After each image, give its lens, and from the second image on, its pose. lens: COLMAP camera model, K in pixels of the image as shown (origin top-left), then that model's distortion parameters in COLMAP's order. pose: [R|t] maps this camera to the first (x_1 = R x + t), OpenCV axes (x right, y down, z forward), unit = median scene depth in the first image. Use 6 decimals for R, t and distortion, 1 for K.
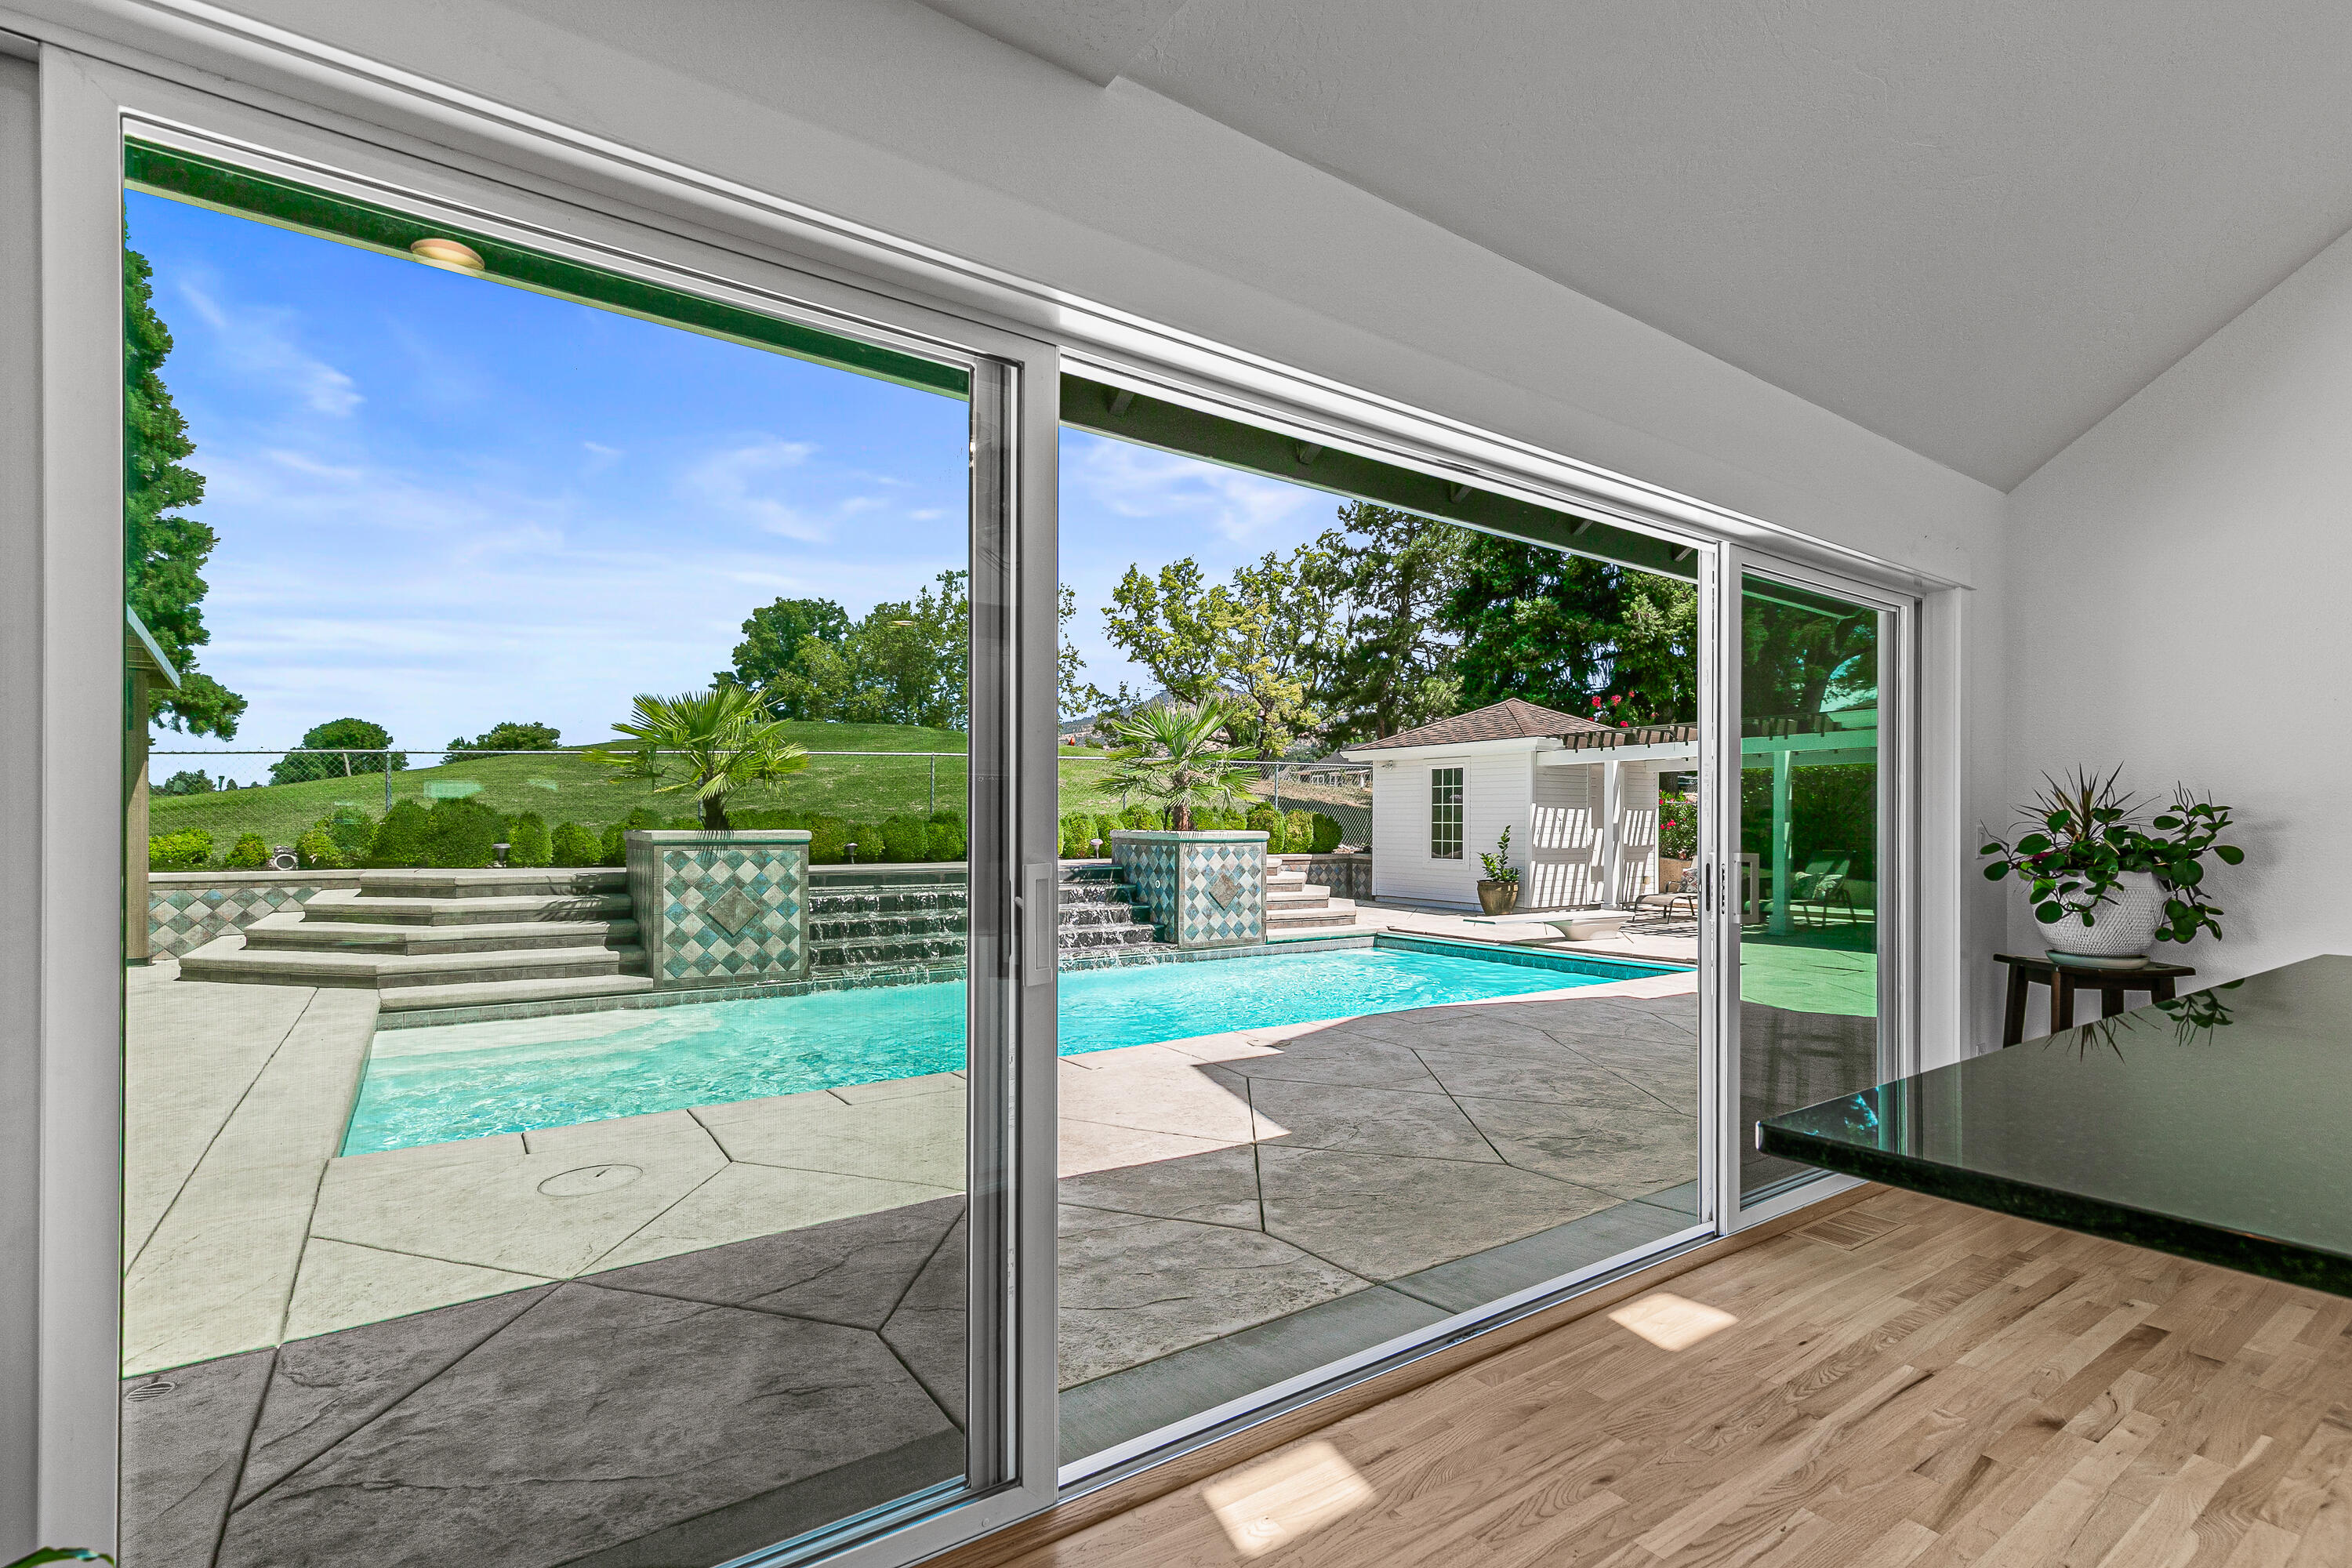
lens RADIAL K [[1074.3, 0, 1182.3], [0, 1074.3, 818.2], [0, 0, 1]] dist [0.009108, -0.000618]
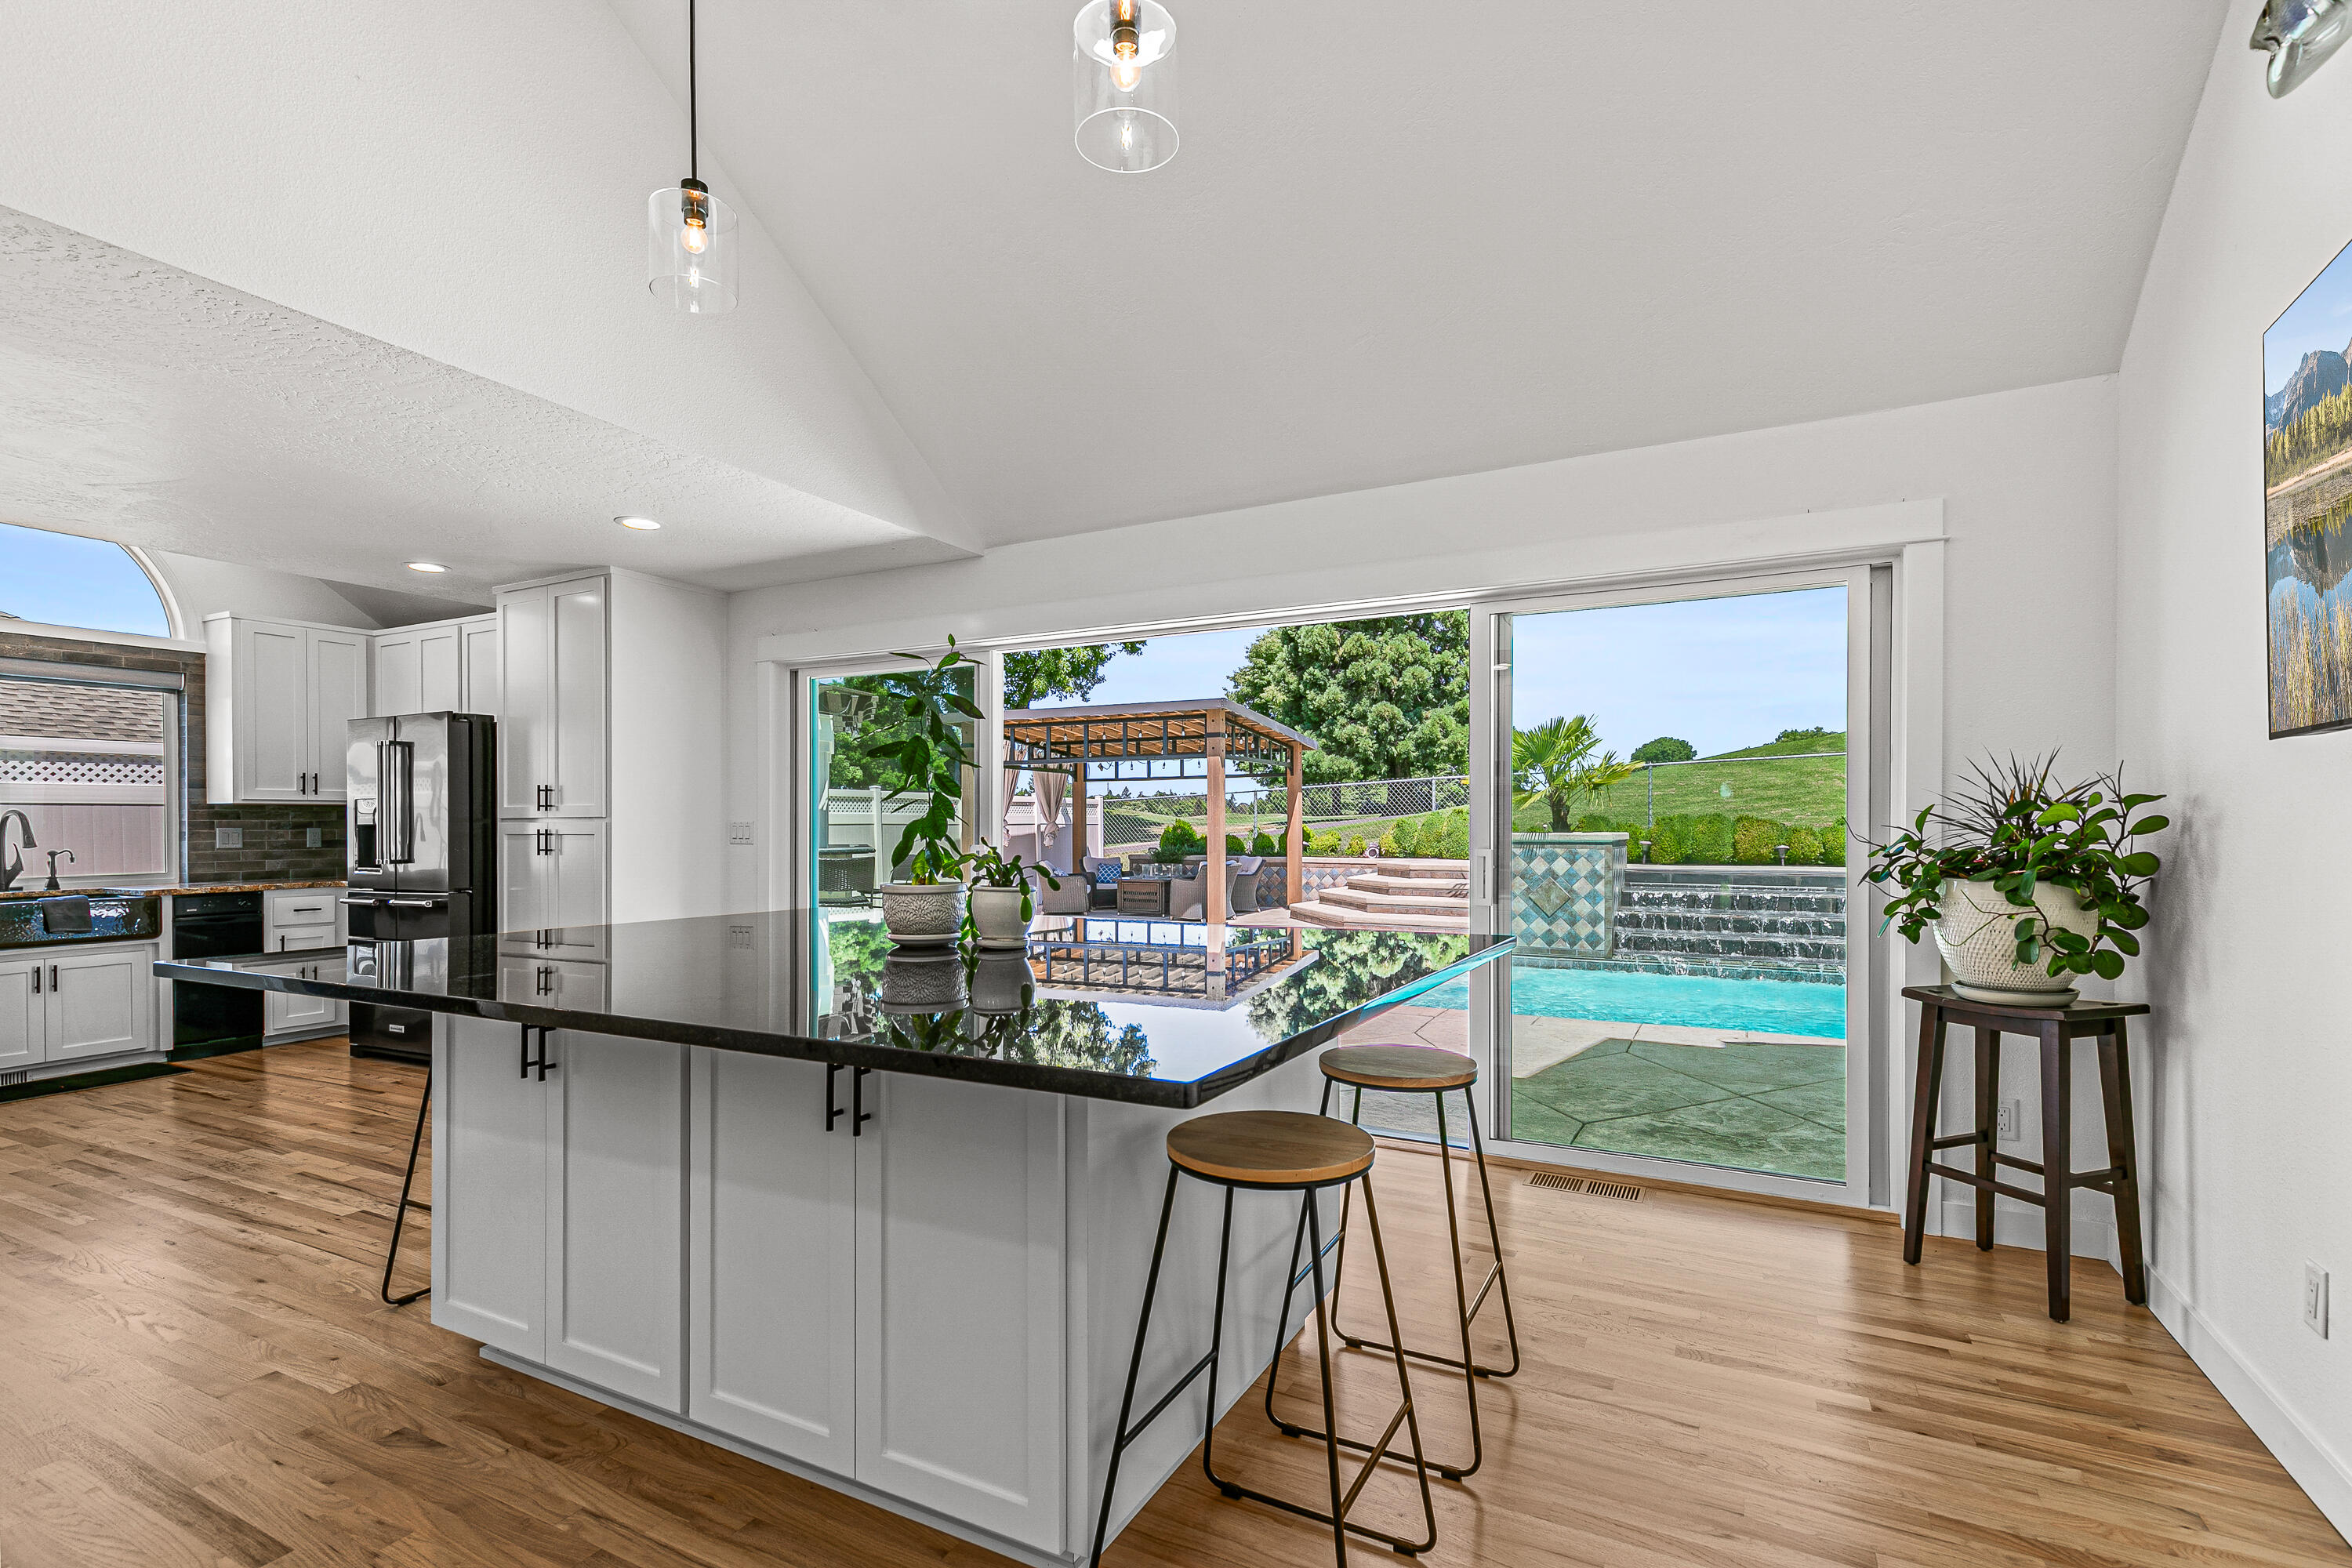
lens RADIAL K [[1074.3, 0, 1182.3], [0, 1074.3, 818.2], [0, 0, 1]] dist [0.009108, -0.000618]
pose [[0.460036, -0.012004, -0.887819, 0.427262], [0.009509, 0.999918, -0.008592, 0.000777], [0.887849, -0.004489, 0.460112, 0.034769]]
